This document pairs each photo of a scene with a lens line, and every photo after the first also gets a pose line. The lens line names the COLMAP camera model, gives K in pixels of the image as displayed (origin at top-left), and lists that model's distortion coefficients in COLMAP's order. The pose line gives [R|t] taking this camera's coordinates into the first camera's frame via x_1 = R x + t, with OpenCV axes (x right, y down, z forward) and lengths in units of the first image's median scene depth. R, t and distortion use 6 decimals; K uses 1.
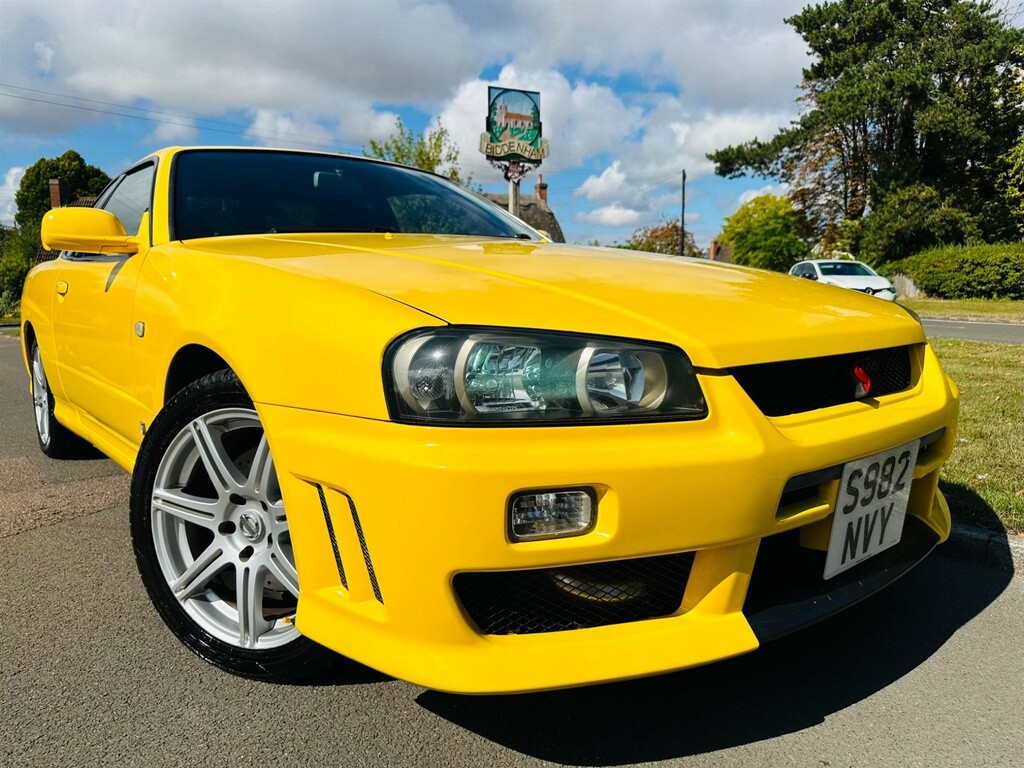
lens RADIAL K [[735.0, 0, 511.9], [0, 735.0, 381.1], [0, 0, 1]] dist [-0.010135, 0.001941]
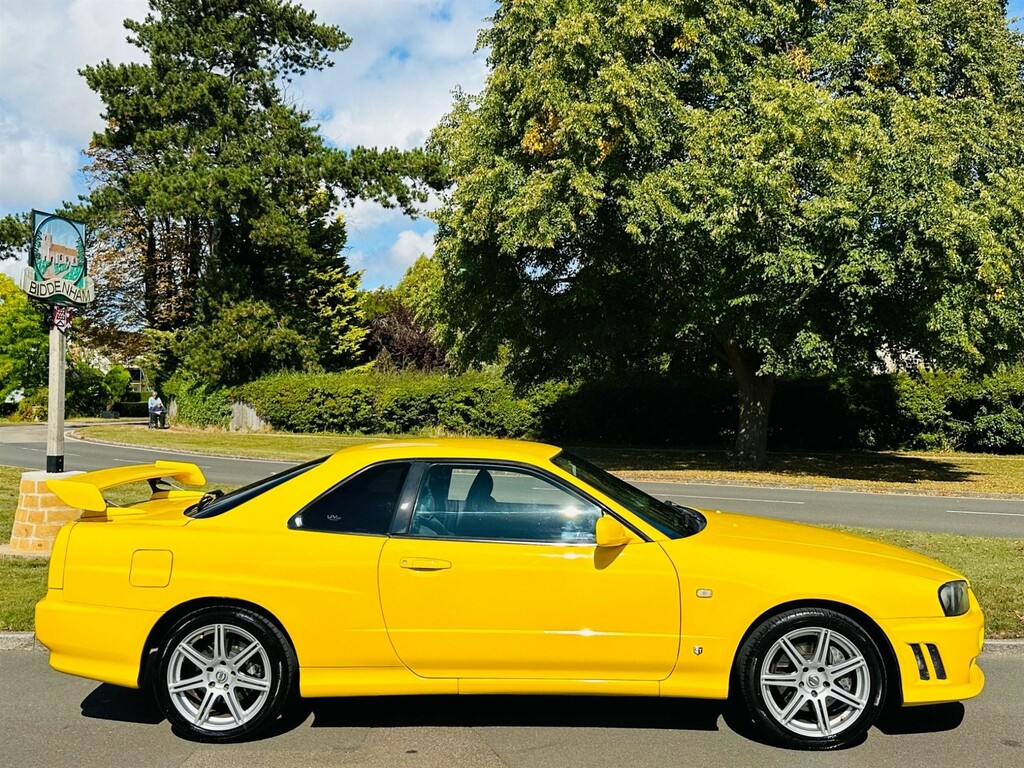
lens RADIAL K [[996.6, 0, 534.3], [0, 996.6, 378.6], [0, 0, 1]] dist [0.074939, 0.000000]
pose [[0.668196, 0.031598, 0.743314, -0.192438], [0.080698, 0.990125, -0.114632, -0.024886], [-0.739595, 0.136581, 0.659048, -0.028456]]
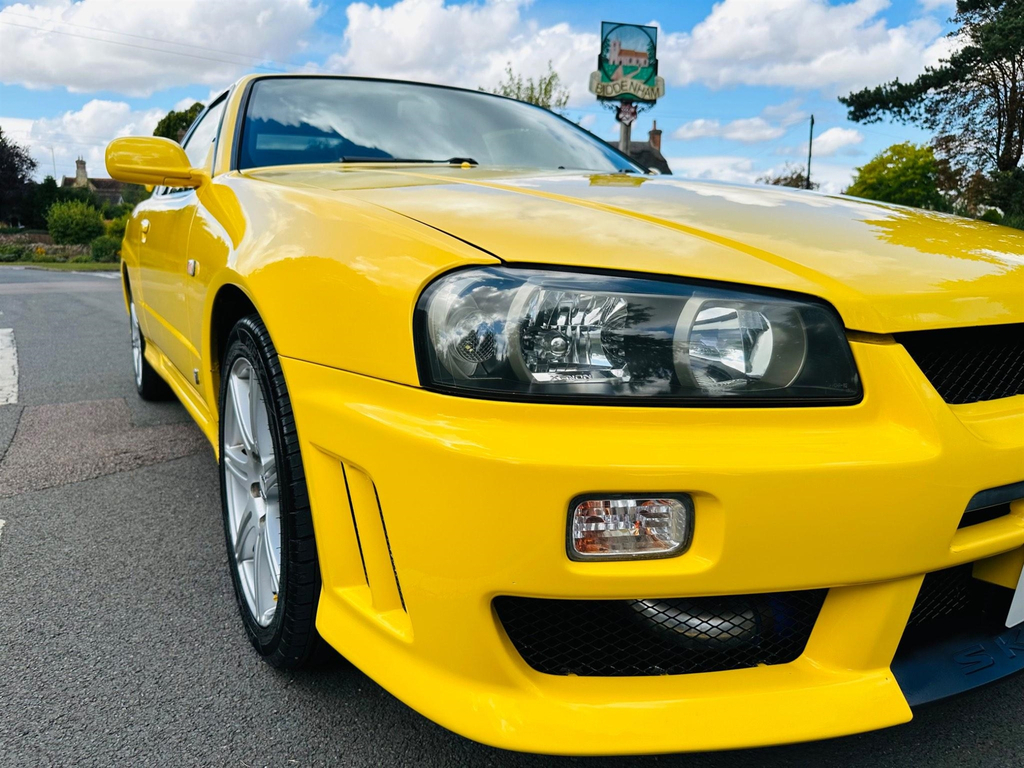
lens RADIAL K [[735.0, 0, 507.2], [0, 735.0, 381.7], [0, 0, 1]] dist [-0.010135, 0.001941]
pose [[0.988548, 0.042145, -0.144902, 0.001628], [-0.032755, 0.997243, 0.066589, -0.000347], [0.147308, -0.061080, 0.987203, 0.013514]]
